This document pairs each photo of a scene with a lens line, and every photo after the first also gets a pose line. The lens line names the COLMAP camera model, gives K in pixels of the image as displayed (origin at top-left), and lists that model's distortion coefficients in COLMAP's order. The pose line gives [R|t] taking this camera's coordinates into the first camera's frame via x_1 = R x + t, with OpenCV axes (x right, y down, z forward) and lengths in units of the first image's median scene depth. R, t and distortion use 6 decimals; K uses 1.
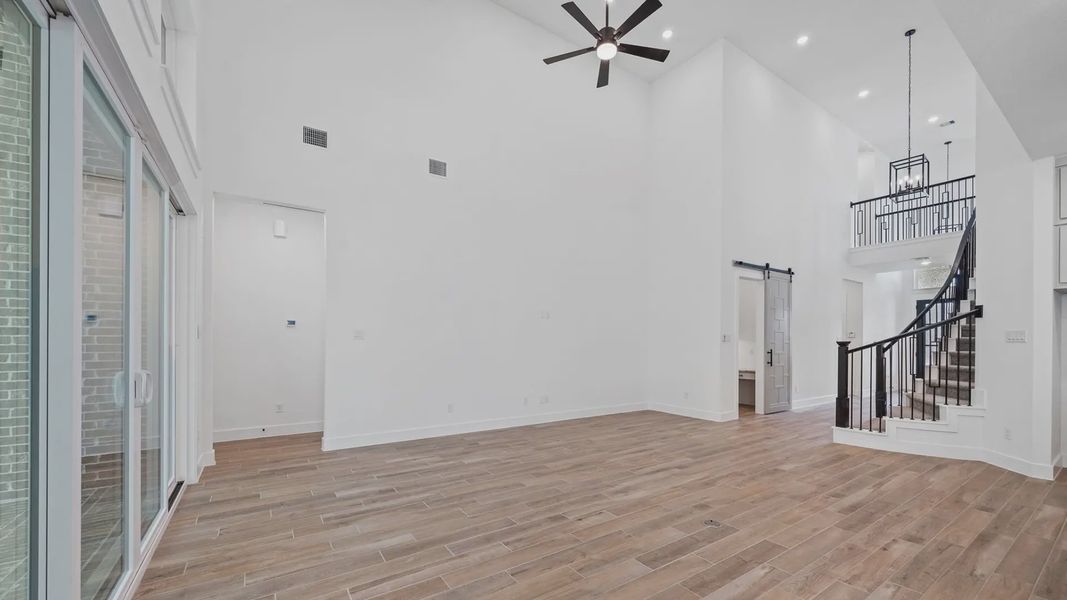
lens RADIAL K [[416.8, 0, 535.1], [0, 416.8, 335.8], [0, 0, 1]] dist [0.000450, 0.000196]
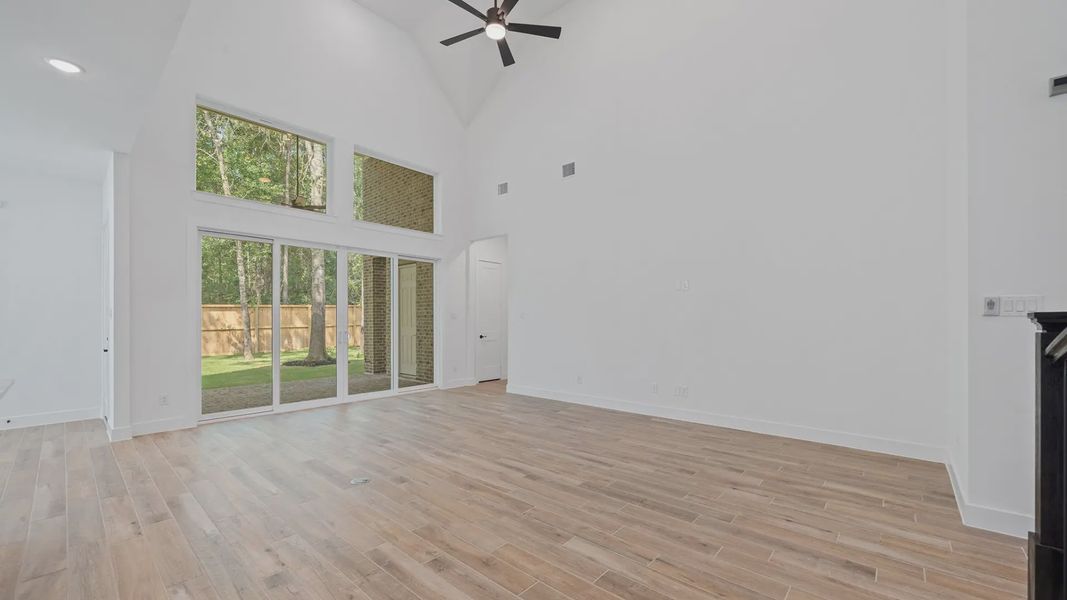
lens RADIAL K [[417.4, 0, 536.1], [0, 417.4, 319.5], [0, 0, 1]] dist [-0.000599, 0.000248]
pose [[0.251161, -0.004597, -0.967934, 0.995073], [0.015088, 0.999886, -0.000834, 0.014986], [0.967828, -0.014395, 0.251201, 0.720220]]
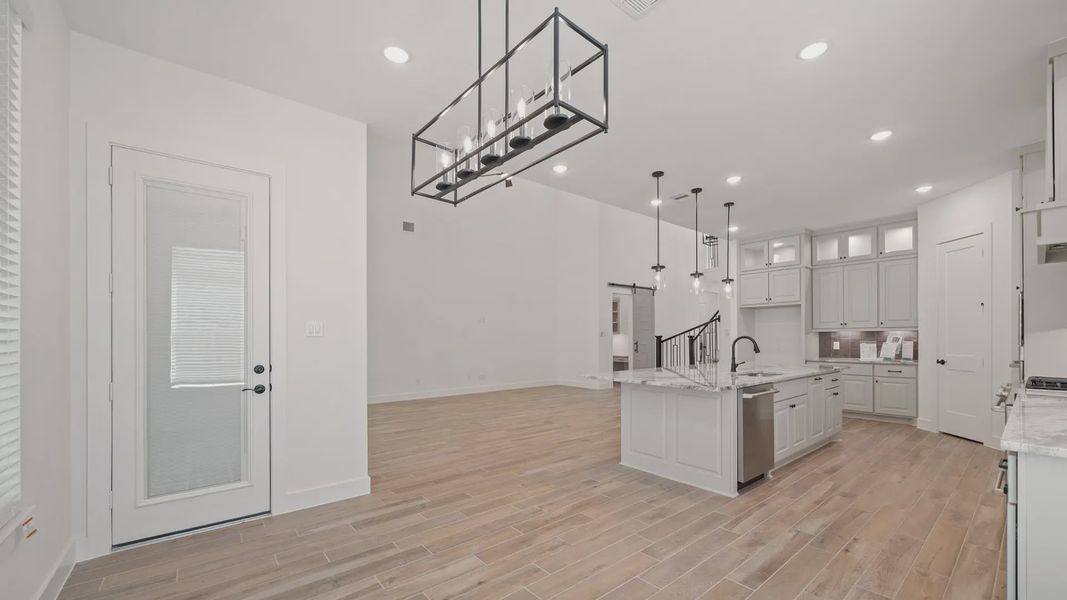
lens RADIAL K [[416.8, 0, 535.1], [0, 416.8, 335.8], [0, 0, 1]] dist [0.000450, 0.000196]
pose [[0.995560, -0.009945, 0.093605, 0.100816], [0.009072, 0.999911, 0.009748, -0.007657], [-0.093694, -0.008856, 0.995562, -0.683369]]
